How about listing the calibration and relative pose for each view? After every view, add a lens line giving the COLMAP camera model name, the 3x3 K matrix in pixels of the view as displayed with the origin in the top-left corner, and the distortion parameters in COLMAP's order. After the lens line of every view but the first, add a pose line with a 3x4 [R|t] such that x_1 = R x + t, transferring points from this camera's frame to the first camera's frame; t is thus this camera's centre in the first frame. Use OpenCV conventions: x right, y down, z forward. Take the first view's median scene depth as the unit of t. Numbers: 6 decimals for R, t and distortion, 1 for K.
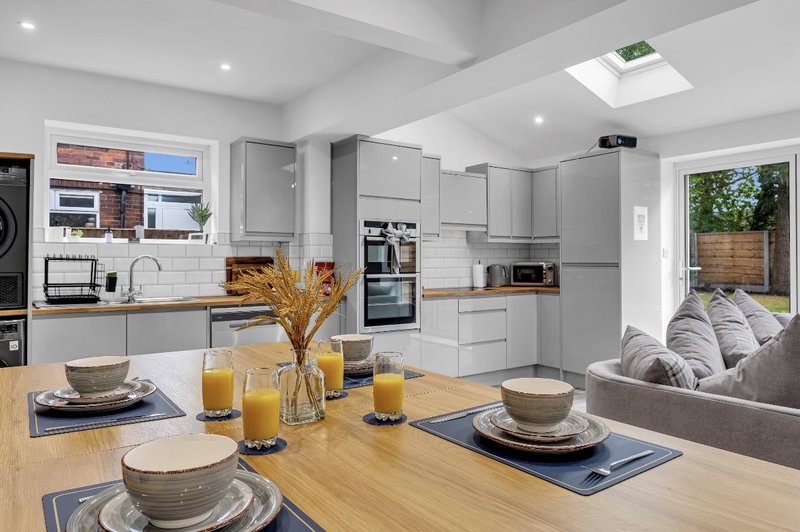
lens RADIAL K [[548.5, 0, 401.5], [0, 548.5, 260.9], [0, 0, 1]] dist [-0.001200, 0.000439]
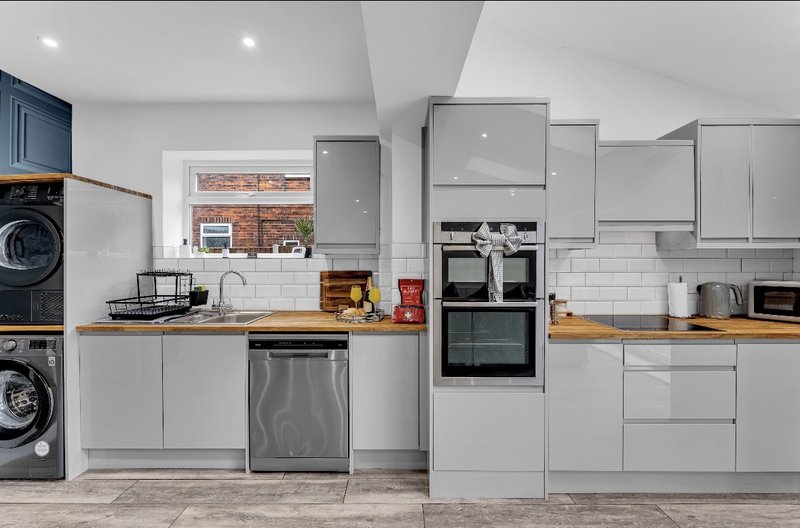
lens RADIAL K [[323.0, 0, 396.6], [0, 323.0, 265.5], [0, 0, 1]] dist [-0.000205, -0.000244]
pose [[0.809096, 0.006303, -0.587642, 0.118364], [-0.000970, 0.999955, 0.009390, -0.021766], [0.587675, -0.007028, 0.809066, 0.609435]]
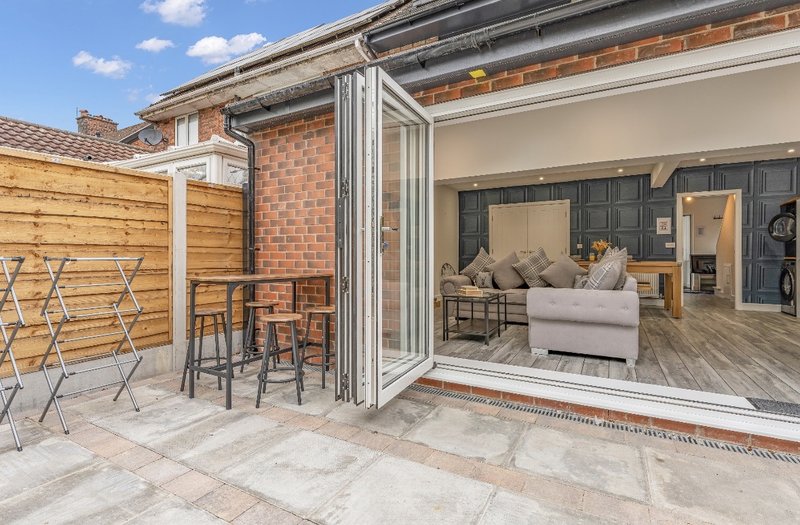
lens RADIAL K [[396.3, 0, 384.8], [0, 396.3, 254.3], [0, 0, 1]] dist [-0.001131, -0.000094]
pose [[-0.909768, 0.000480, -0.415118, 1.316990], [0.001139, 0.999998, -0.001340, 0.052541], [0.415116, -0.001692, -0.909767, 1.320107]]
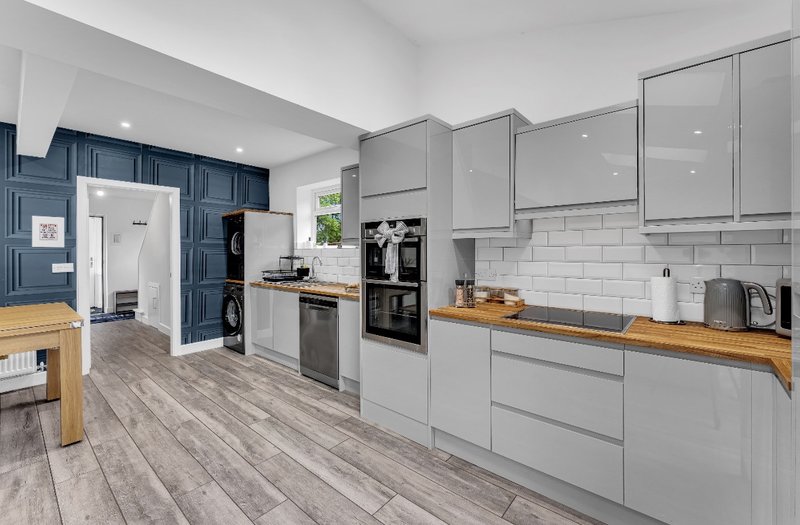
lens RADIAL K [[315.9, 0, 397.3], [0, 315.9, 253.3], [0, 0, 1]] dist [0.000601, 0.000017]
pose [[0.264714, 0.005802, -0.964310, 0.462521], [0.000424, 0.999981, 0.006133, -0.021569], [0.964327, -0.002032, 0.264706, 0.864319]]
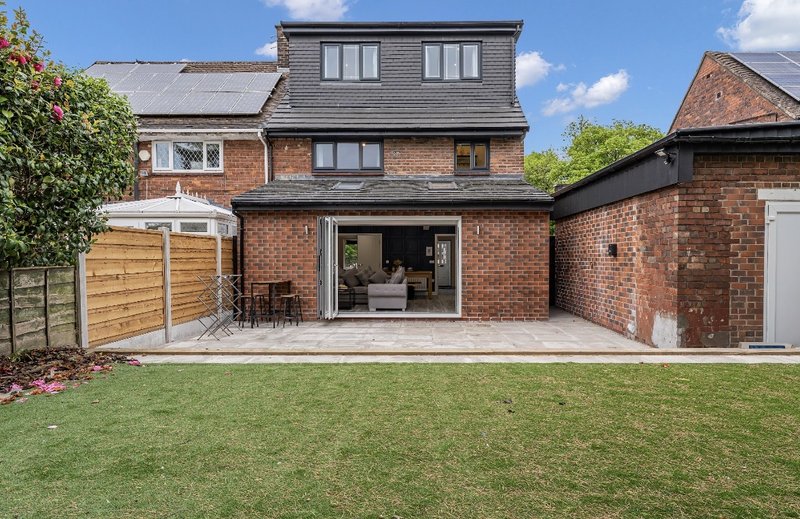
lens RADIAL K [[473.8, 0, 416.0], [0, 473.8, 264.4], [0, 0, 1]] dist [0.007289, 0.000183]
pose [[-0.587095, 0.009560, -0.809462, 2.507657], [0.002301, 0.999946, 0.010141, -0.002318], [0.809515, 0.004091, -0.587085, 2.302213]]
